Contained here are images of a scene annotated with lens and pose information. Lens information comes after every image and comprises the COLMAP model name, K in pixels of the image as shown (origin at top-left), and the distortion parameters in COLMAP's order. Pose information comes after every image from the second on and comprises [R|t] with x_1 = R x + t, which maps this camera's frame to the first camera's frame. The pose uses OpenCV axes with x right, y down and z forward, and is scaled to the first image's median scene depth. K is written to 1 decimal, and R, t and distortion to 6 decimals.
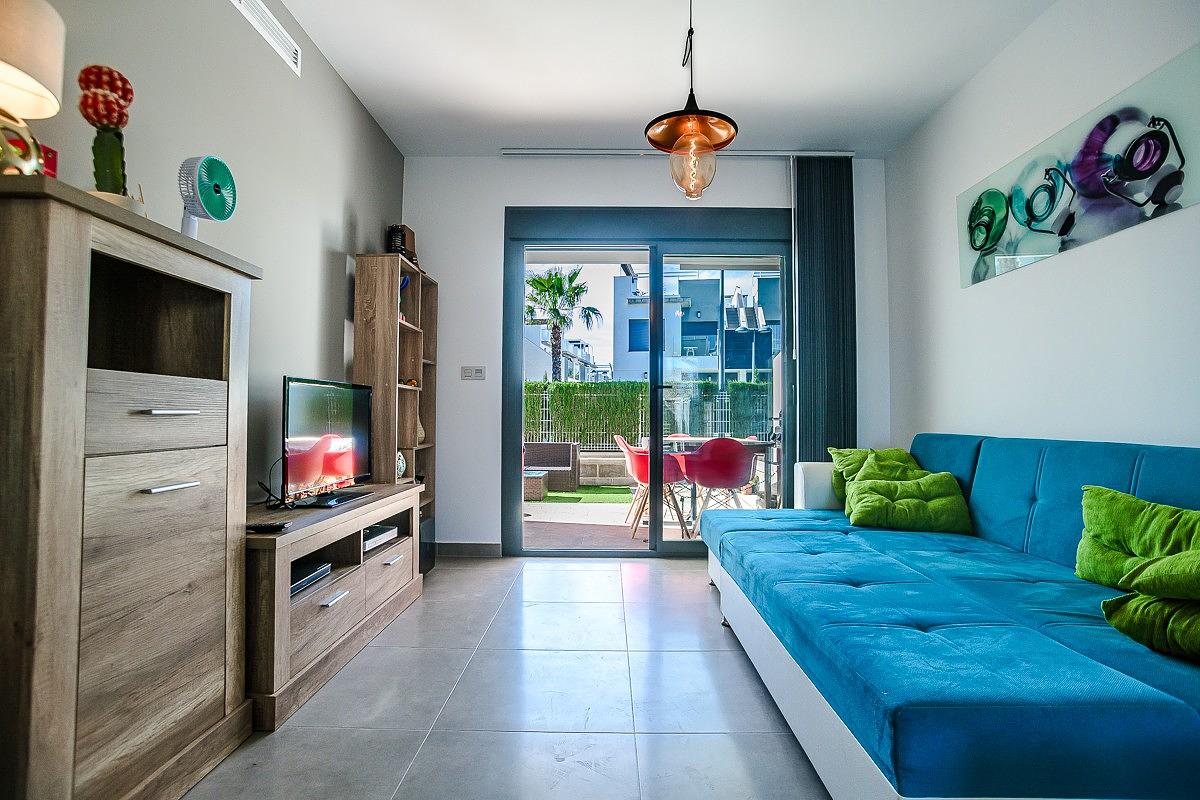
lens RADIAL K [[596.0, 0, 600.3], [0, 596.0, 398.4], [0, 0, 1]] dist [-0.022919, 0.004030]
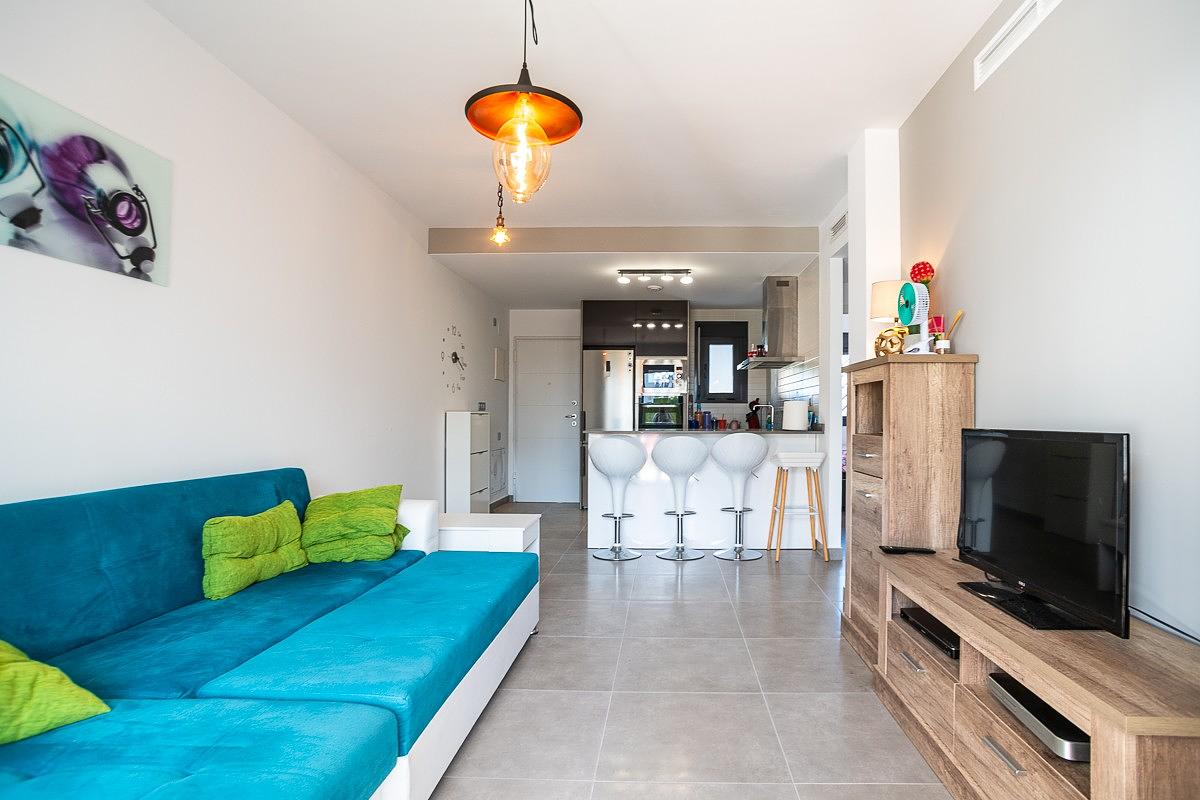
lens RADIAL K [[596.0, 0, 601.9], [0, 596.0, 408.1], [0, 0, 1]] dist [-0.022919, 0.004030]
pose [[-0.996178, -0.016123, 0.085840, -0.023924], [-0.019393, 0.999113, -0.037391, -0.036494], [-0.085161, -0.038913, -0.995607, 1.866844]]
